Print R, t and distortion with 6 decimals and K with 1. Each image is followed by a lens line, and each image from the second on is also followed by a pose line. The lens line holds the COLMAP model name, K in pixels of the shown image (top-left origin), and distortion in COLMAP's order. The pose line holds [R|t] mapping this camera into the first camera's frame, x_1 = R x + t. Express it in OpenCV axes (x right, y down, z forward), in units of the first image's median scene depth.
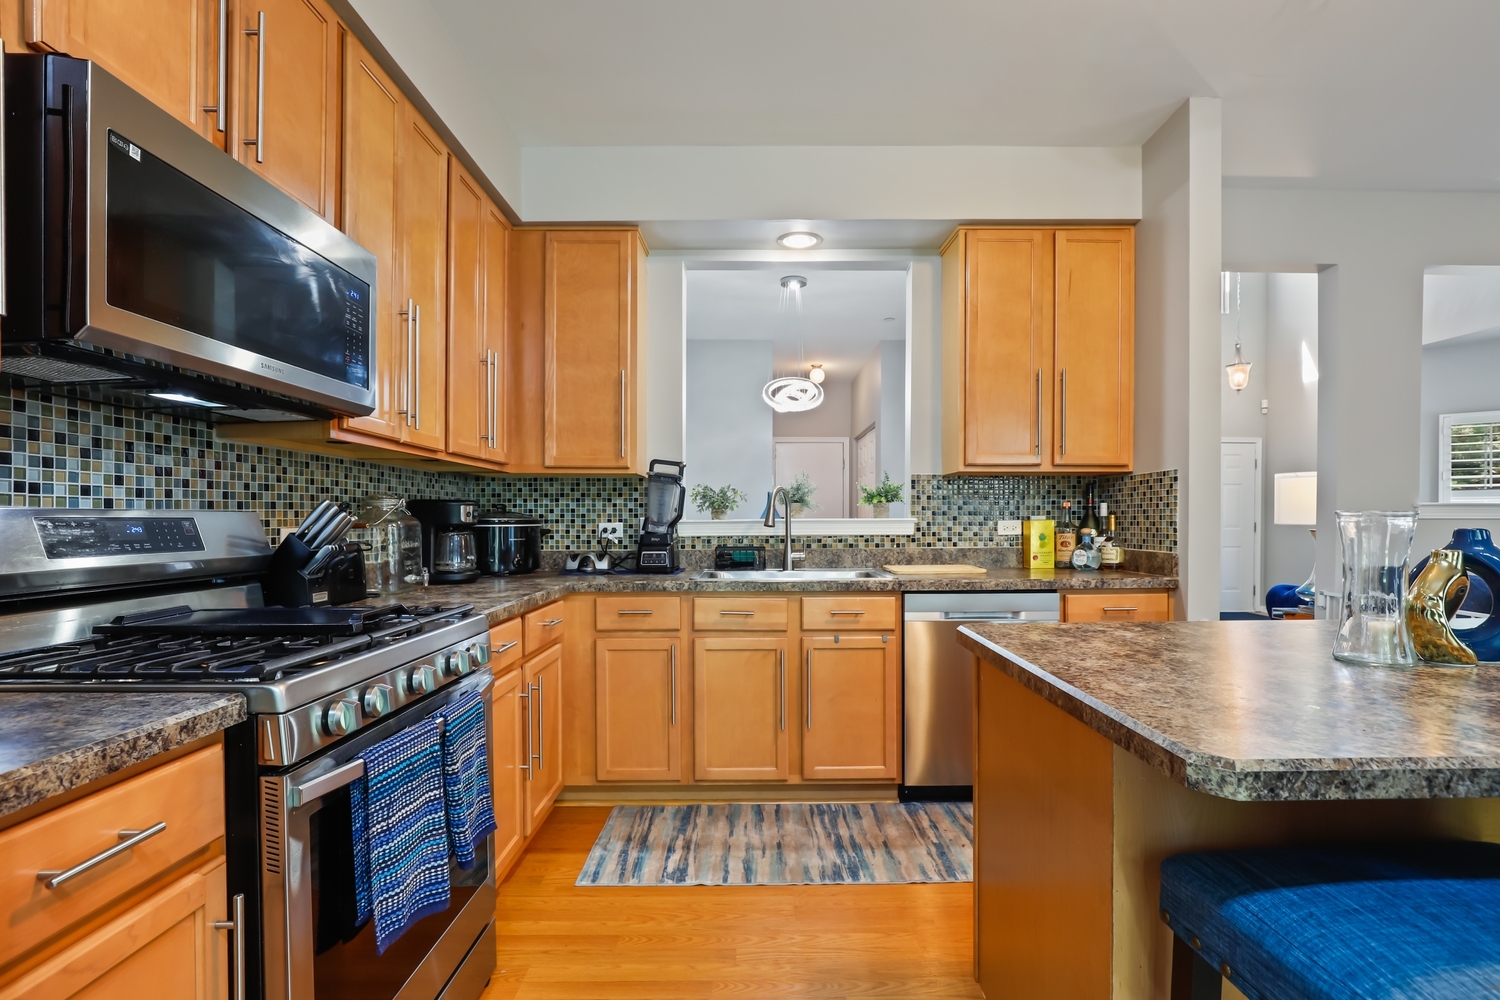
lens RADIAL K [[691.1, 0, 780.8], [0, 691.1, 523.1], [0, 0, 1]] dist [-0.000190, -0.000062]
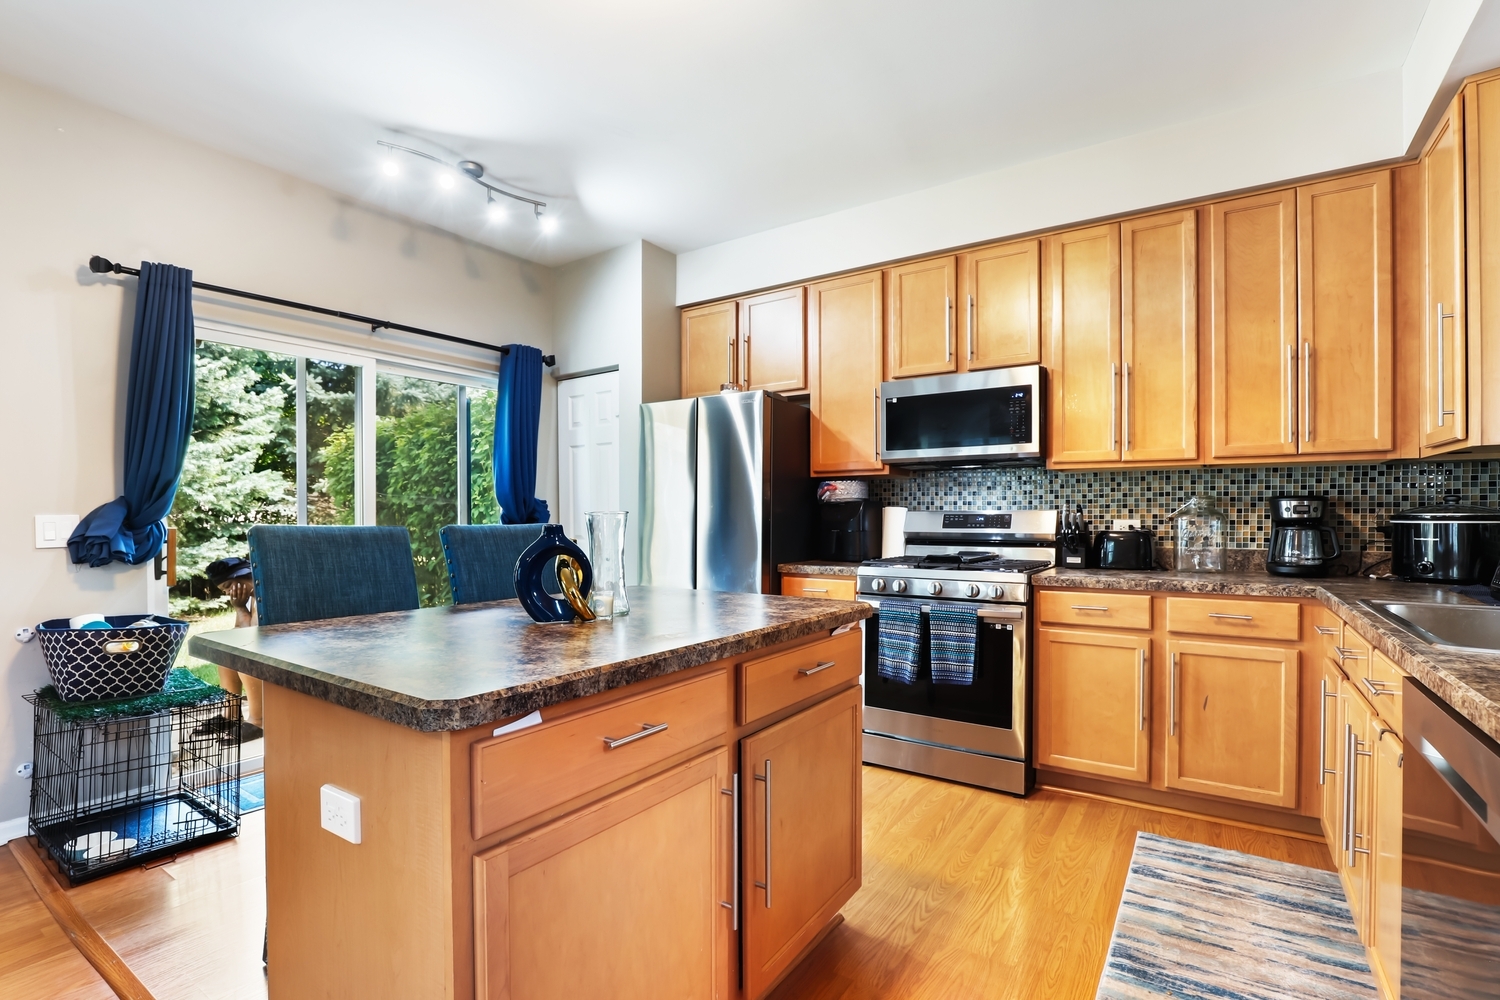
lens RADIAL K [[691.1, 0, 752.7], [0, 691.1, 508.9], [0, 0, 1]] dist [-0.000190, -0.000062]
pose [[-0.568638, -0.002833, -0.822583, 1.115011], [-0.001671, 0.999996, -0.002289, -0.013631], [0.822586, 0.000073, -0.568641, 1.229985]]
